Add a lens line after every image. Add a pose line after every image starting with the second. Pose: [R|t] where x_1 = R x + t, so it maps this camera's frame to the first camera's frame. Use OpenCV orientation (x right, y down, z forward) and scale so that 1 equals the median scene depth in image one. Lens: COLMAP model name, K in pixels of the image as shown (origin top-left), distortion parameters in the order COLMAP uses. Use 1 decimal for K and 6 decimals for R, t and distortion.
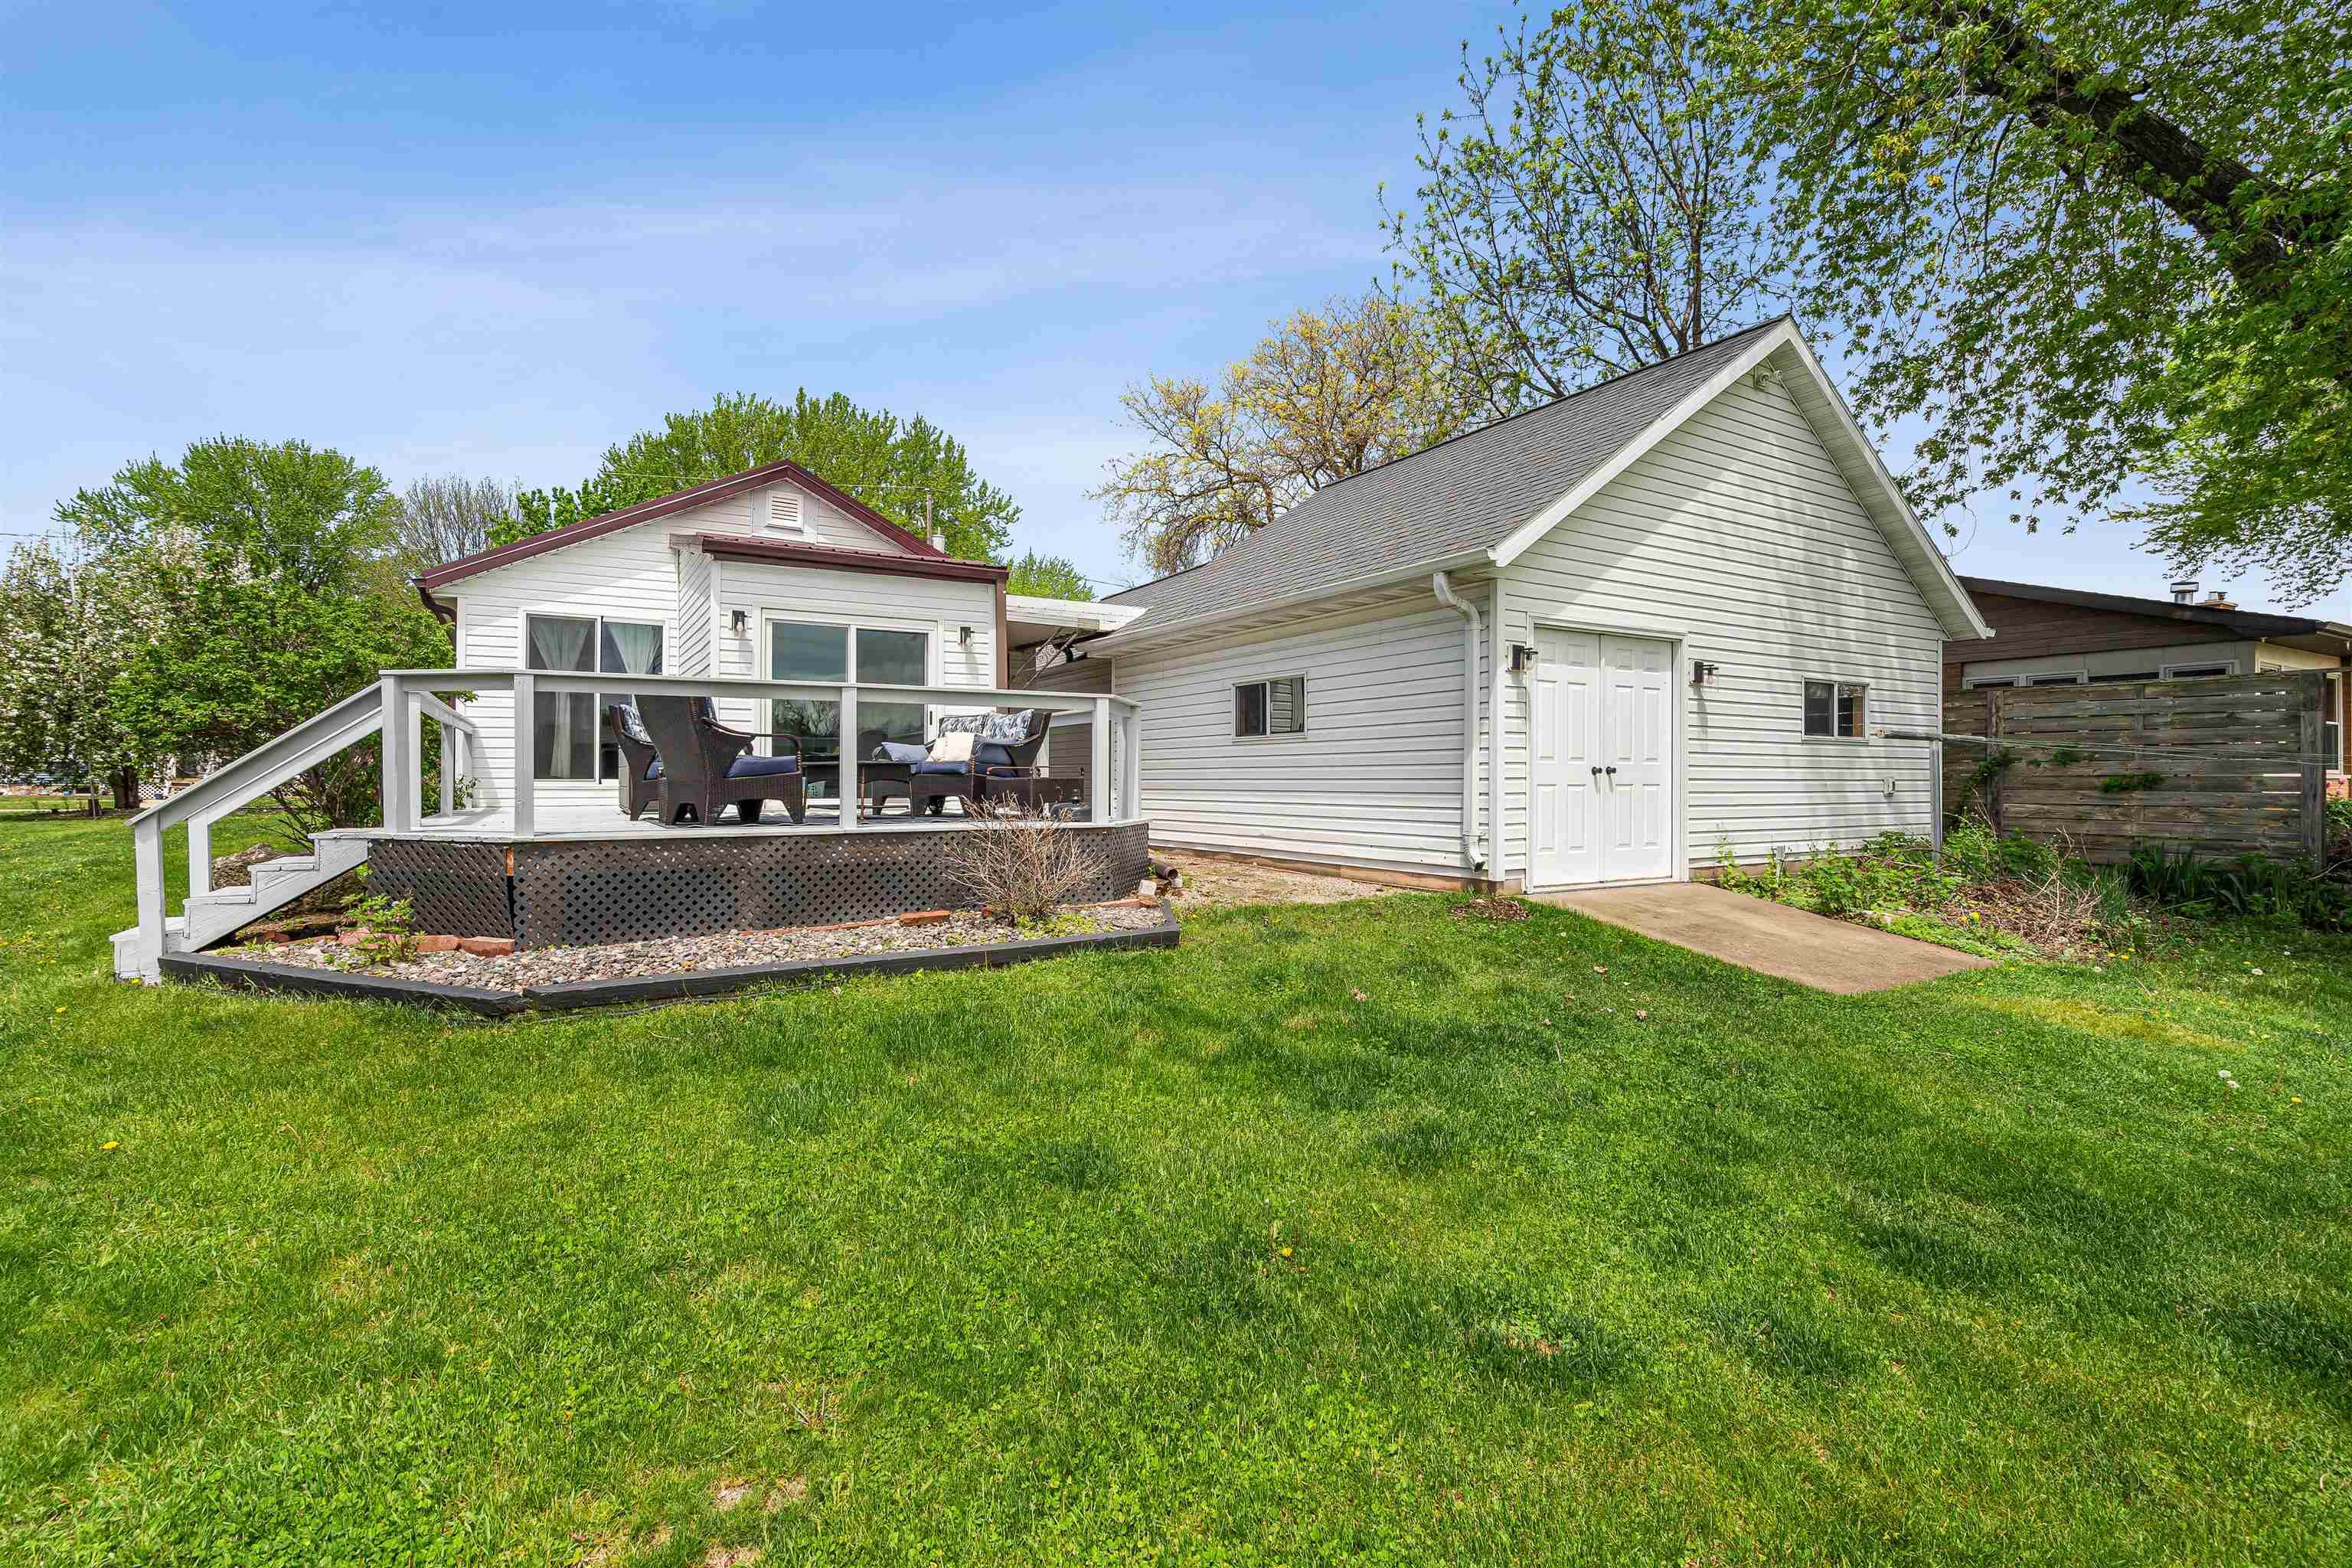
lens RADIAL K [[1081.7, 0, 1171.9], [0, 1081.7, 786.5], [0, 0, 1]] dist [0.001589, 0.000586]
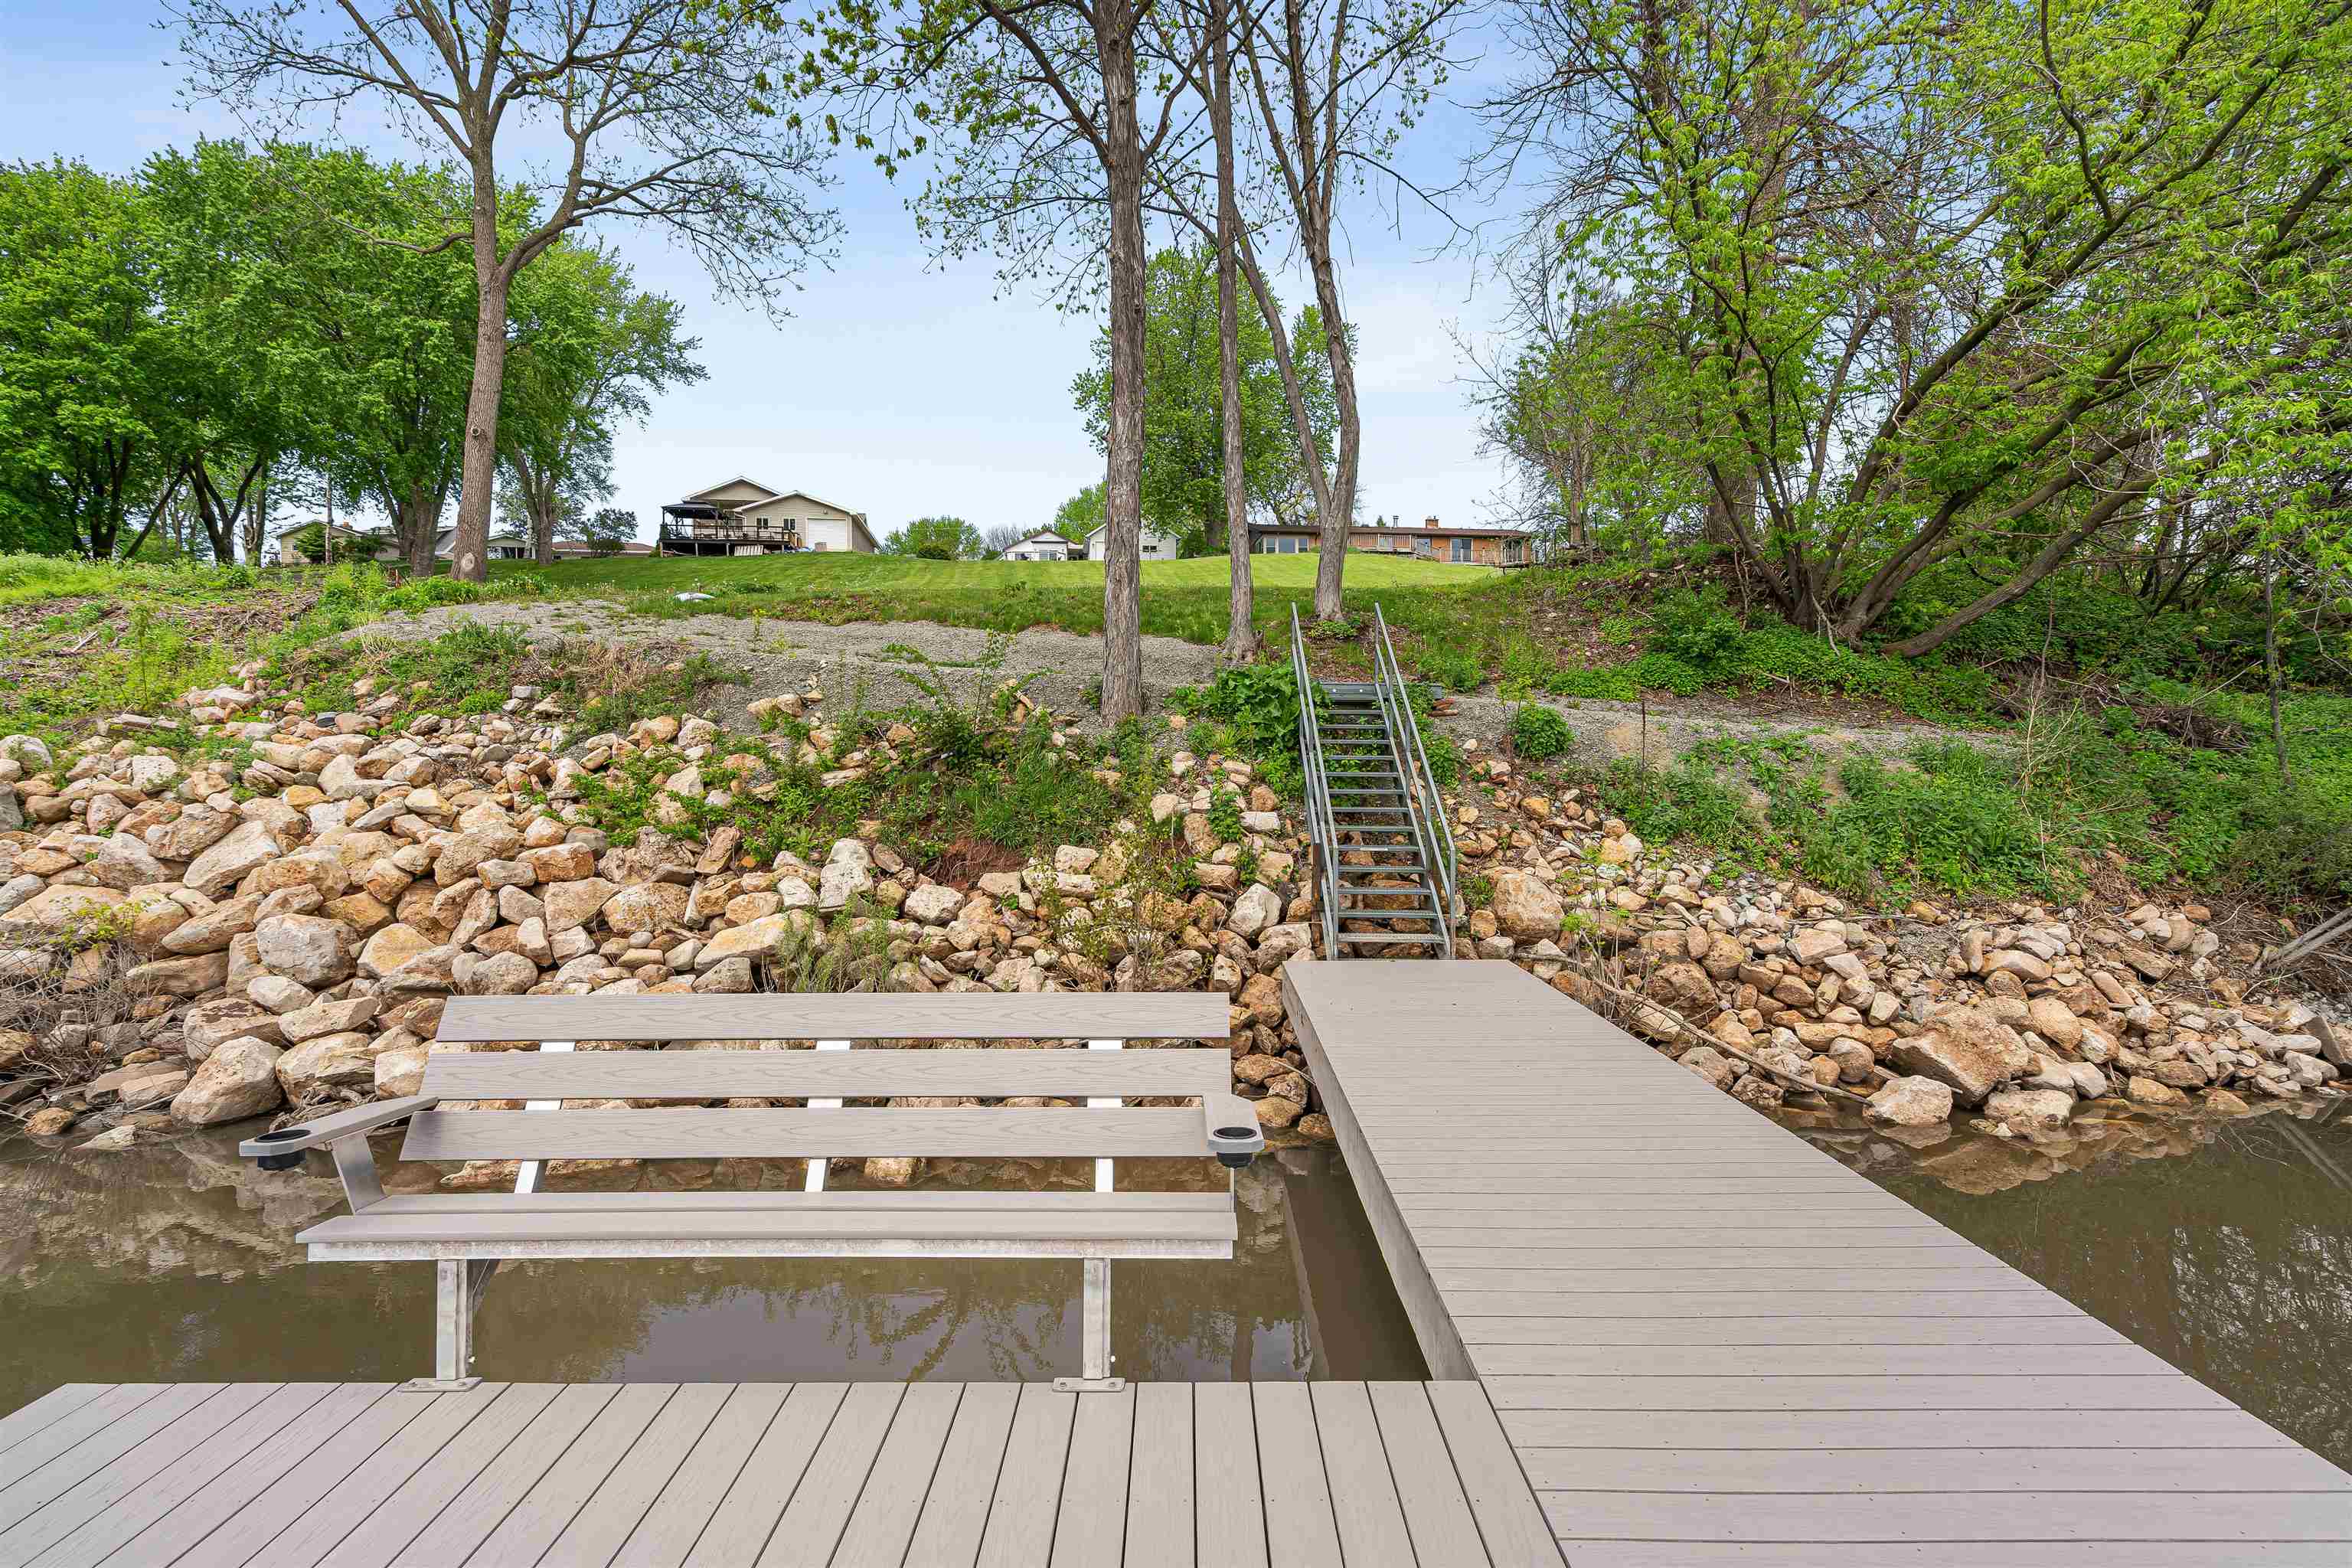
lens RADIAL K [[1081.7, 0, 1174.9], [0, 1081.7, 779.7], [0, 0, 1]] dist [0.001589, 0.000586]
pose [[0.911288, -0.001834, -0.411766, 0.617396], [0.005702, 0.999950, 0.008166, 0.239232], [0.411730, -0.009789, 0.911253, -0.947083]]
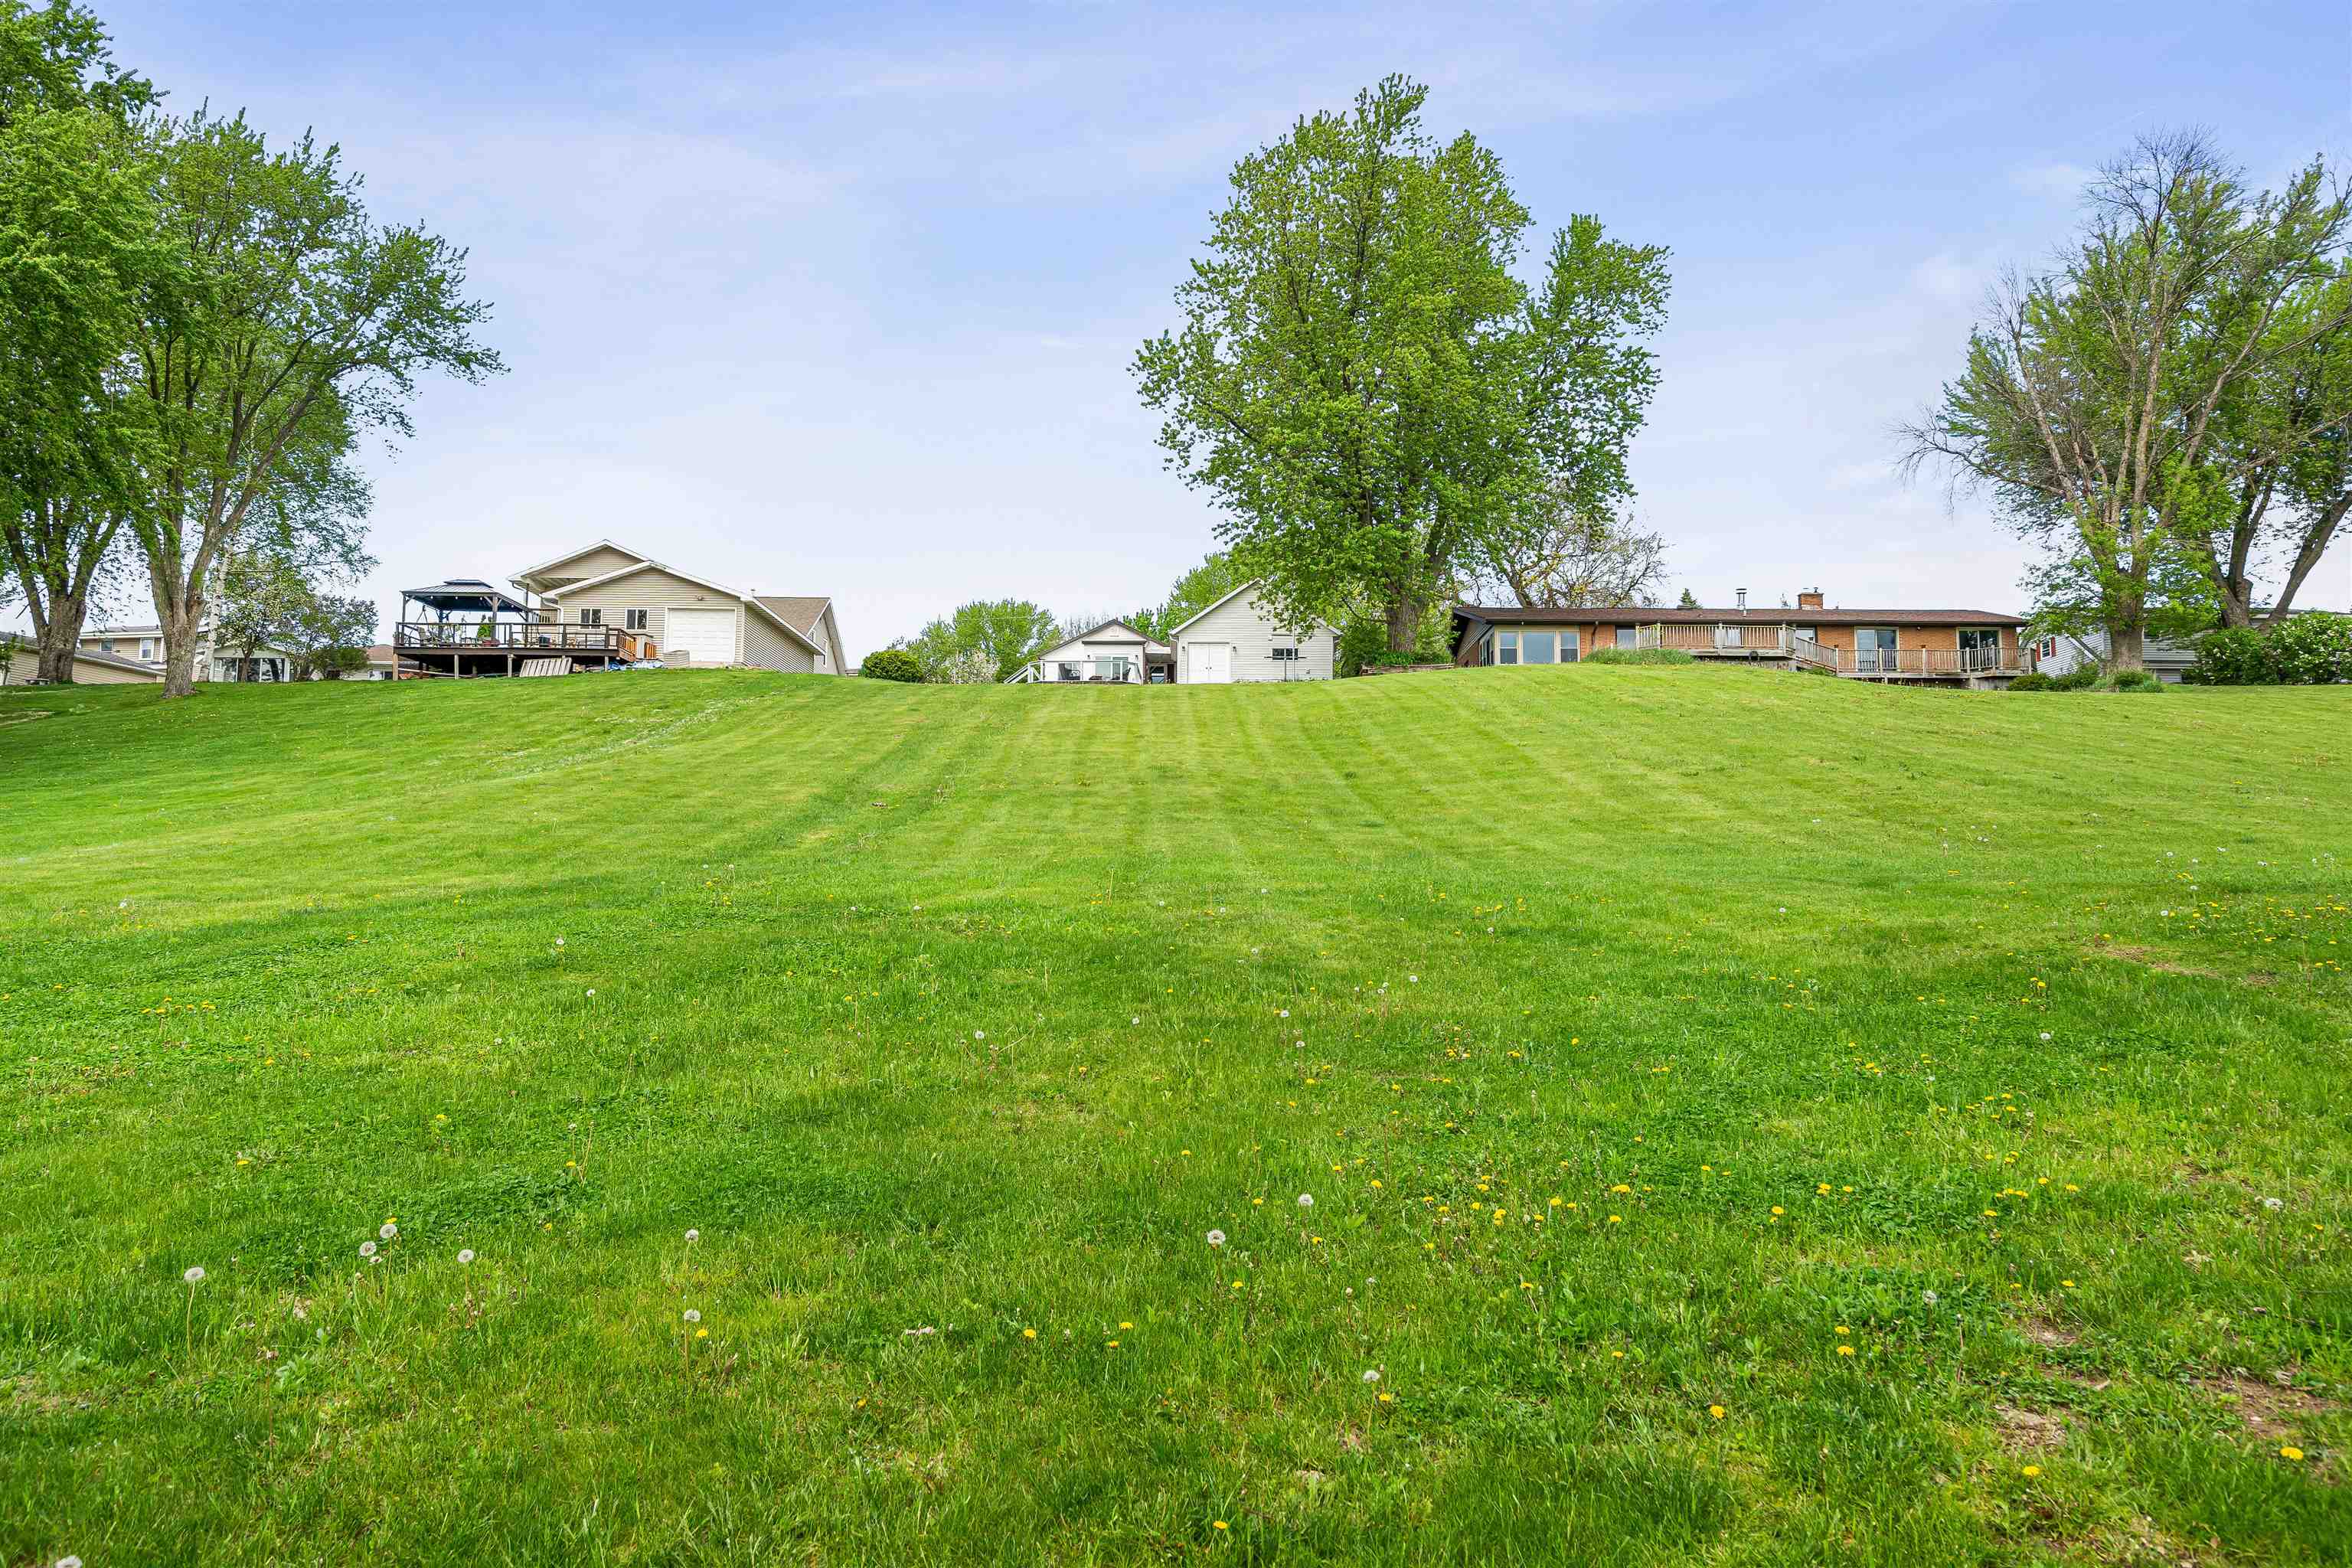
lens RADIAL K [[1430.4, 0, 1180.0], [0, 1430.4, 786.4], [0, 0, 1]] dist [0.008178, -0.001544]
pose [[0.849280, -0.041292, -0.526325, 0.494660], [-0.011544, 0.995246, -0.096708, 0.153884], [0.527816, 0.088208, 0.844766, -0.610003]]
